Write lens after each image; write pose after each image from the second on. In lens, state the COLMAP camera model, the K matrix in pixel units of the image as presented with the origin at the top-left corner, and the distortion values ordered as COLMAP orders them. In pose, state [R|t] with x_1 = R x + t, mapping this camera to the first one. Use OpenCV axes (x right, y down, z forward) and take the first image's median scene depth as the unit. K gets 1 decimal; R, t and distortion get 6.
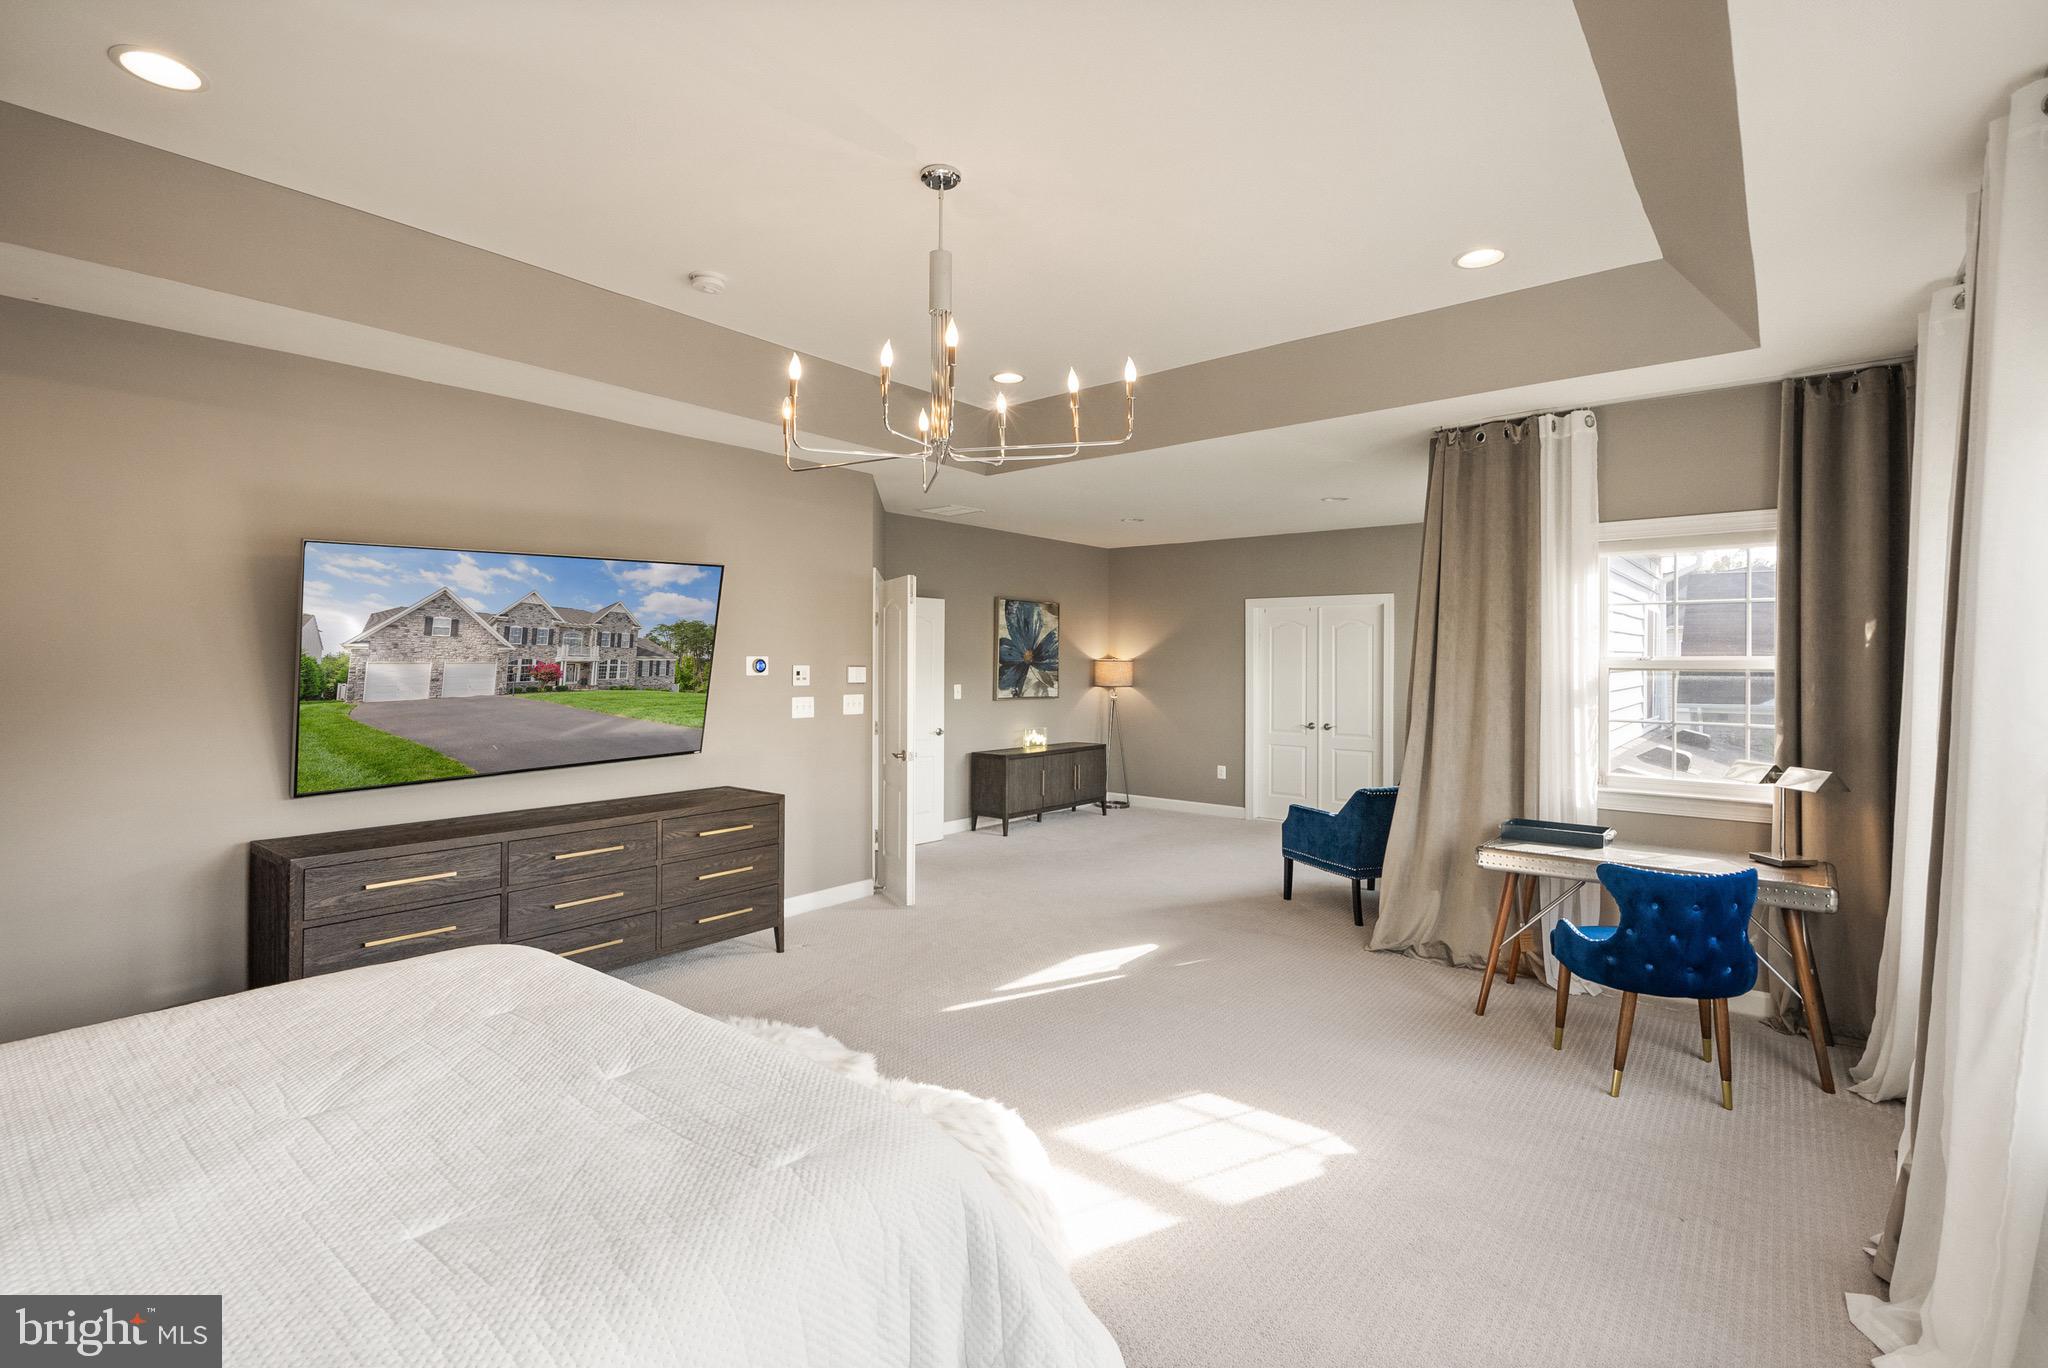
lens RADIAL K [[940.9, 0, 1015.8], [0, 940.9, 673.9], [0, 0, 1]] dist [-0.019442, 0.000065]
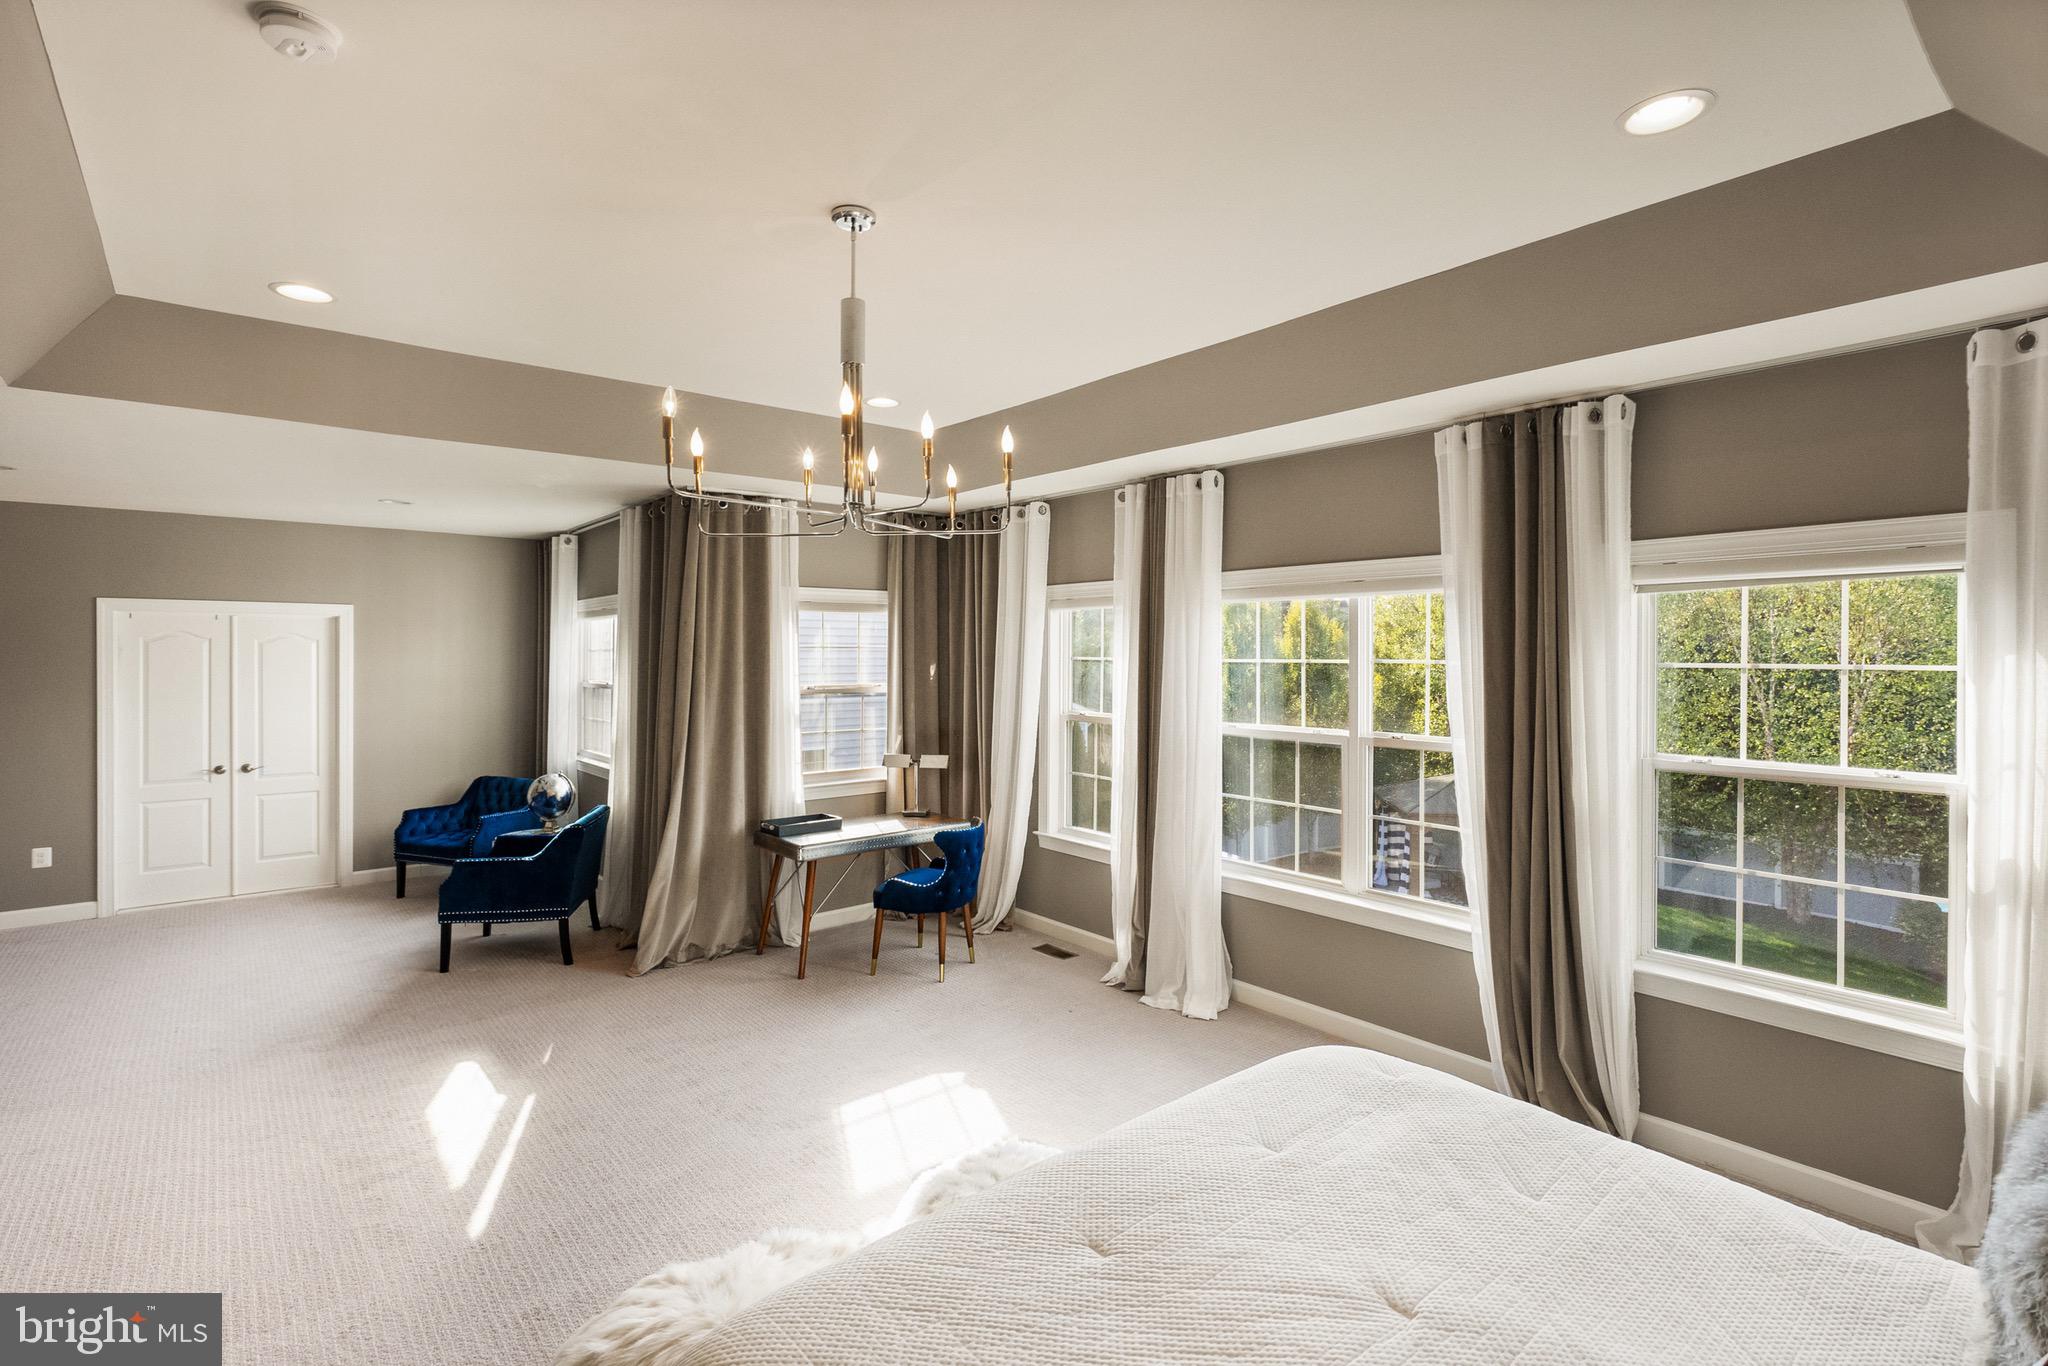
lens RADIAL K [[940.5, 0, 1022.3], [0, 940.5, 663.4], [0, 0, 1]] dist [-0.001191, 0.000175]
pose [[0.179985, -0.013561, 0.983576, -0.673596], [0.012142, 0.999859, 0.011564, -0.068206], [-0.983594, 0.009861, 0.180124, 0.468303]]
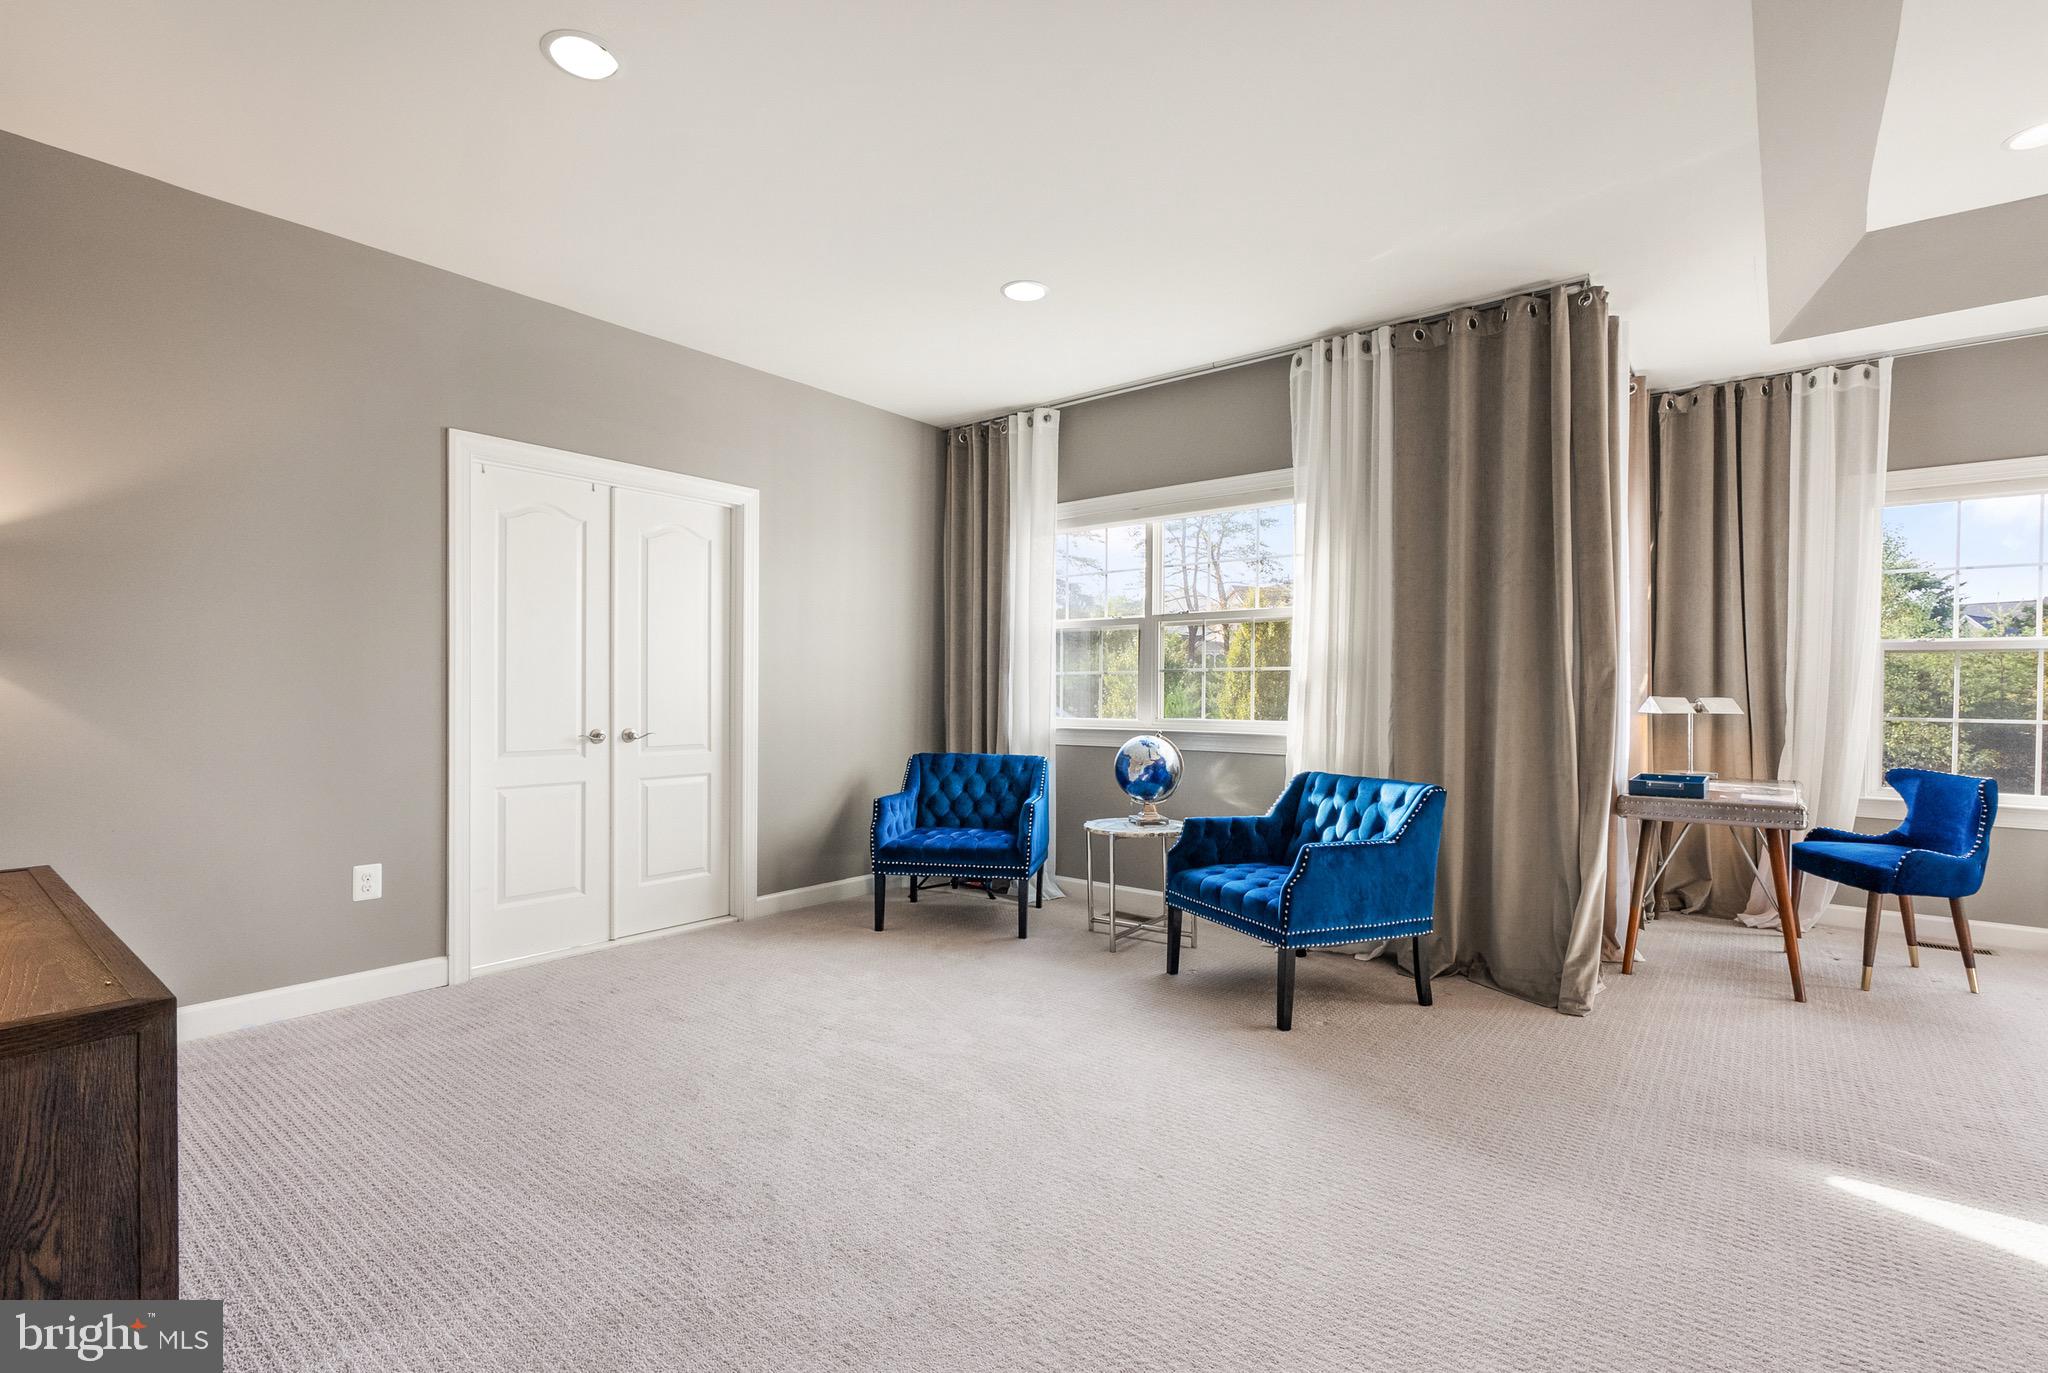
lens RADIAL K [[943.0, 0, 1026.1], [0, 943.0, 702.0], [0, 0, 1]] dist [-0.000455, -0.000007]
pose [[-0.029274, -0.018412, 0.999402, -0.345890], [0.010848, 0.999766, 0.018736, 0.067218], [-0.999513, 0.011390, -0.029067, 1.695341]]
